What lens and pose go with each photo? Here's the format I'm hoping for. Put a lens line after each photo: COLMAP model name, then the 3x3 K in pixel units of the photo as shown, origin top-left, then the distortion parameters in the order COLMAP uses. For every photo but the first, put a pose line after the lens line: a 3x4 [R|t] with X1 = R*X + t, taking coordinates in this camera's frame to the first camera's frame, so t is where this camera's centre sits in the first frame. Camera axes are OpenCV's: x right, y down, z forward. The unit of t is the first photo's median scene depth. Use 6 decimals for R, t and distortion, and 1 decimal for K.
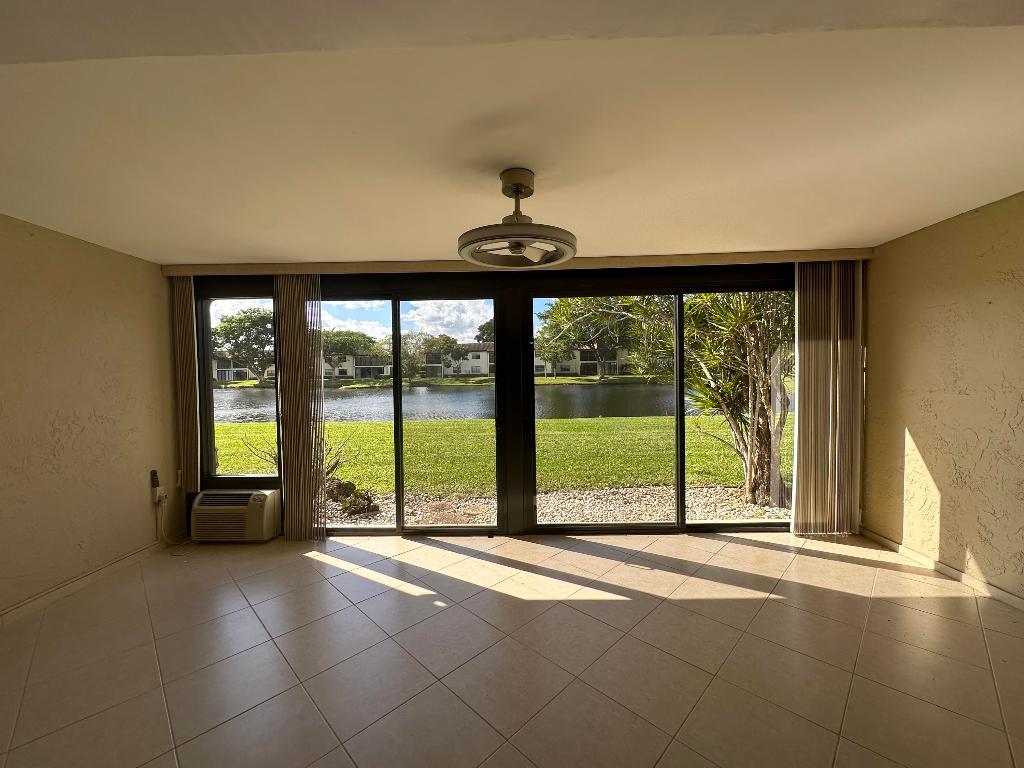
lens RADIAL K [[409.2, 0, 509.9], [0, 409.2, 383.3], [0, 0, 1]] dist [-0.005436, 0.000592]
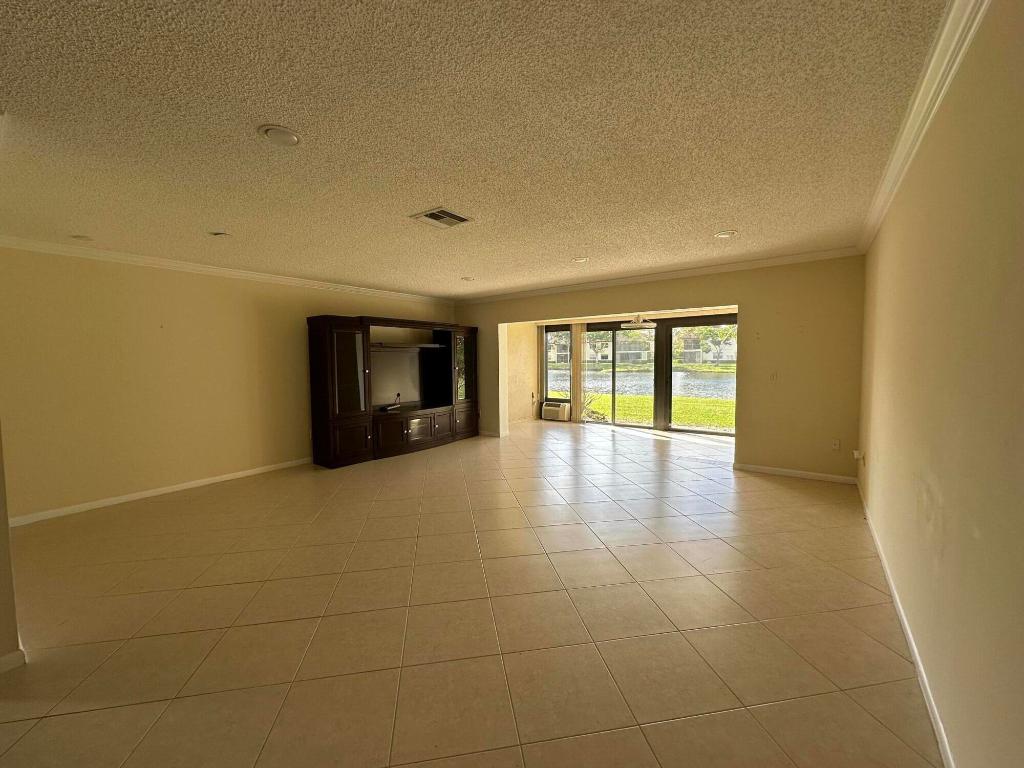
lens RADIAL K [[409.2, 0, 510.4], [0, 409.2, 385.1], [0, 0, 1]] dist [-0.005436, 0.000592]
pose [[0.815830, 0.045474, -0.576501, 0.486865], [-0.021400, 0.998595, 0.048484, 0.012650], [0.577895, -0.027218, 0.815657, -1.045229]]
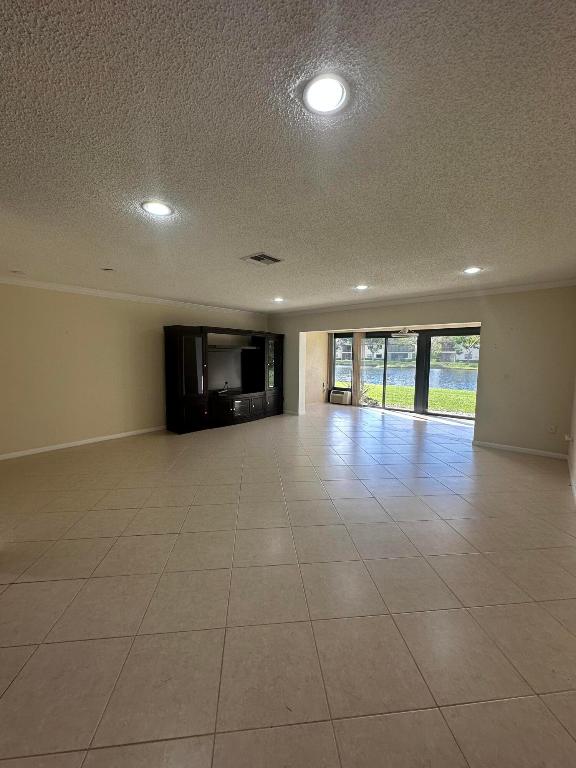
lens RADIAL K [[306.9, 0, 288.3], [0, 306.9, 385.4], [0, 0, 1]] dist [-0.005436, 0.000592]
pose [[0.779055, 0.084753, -0.621200, 0.503566], [-0.042013, 0.995651, 0.083151, 0.001524], [0.625546, -0.038681, 0.779228, -1.076343]]
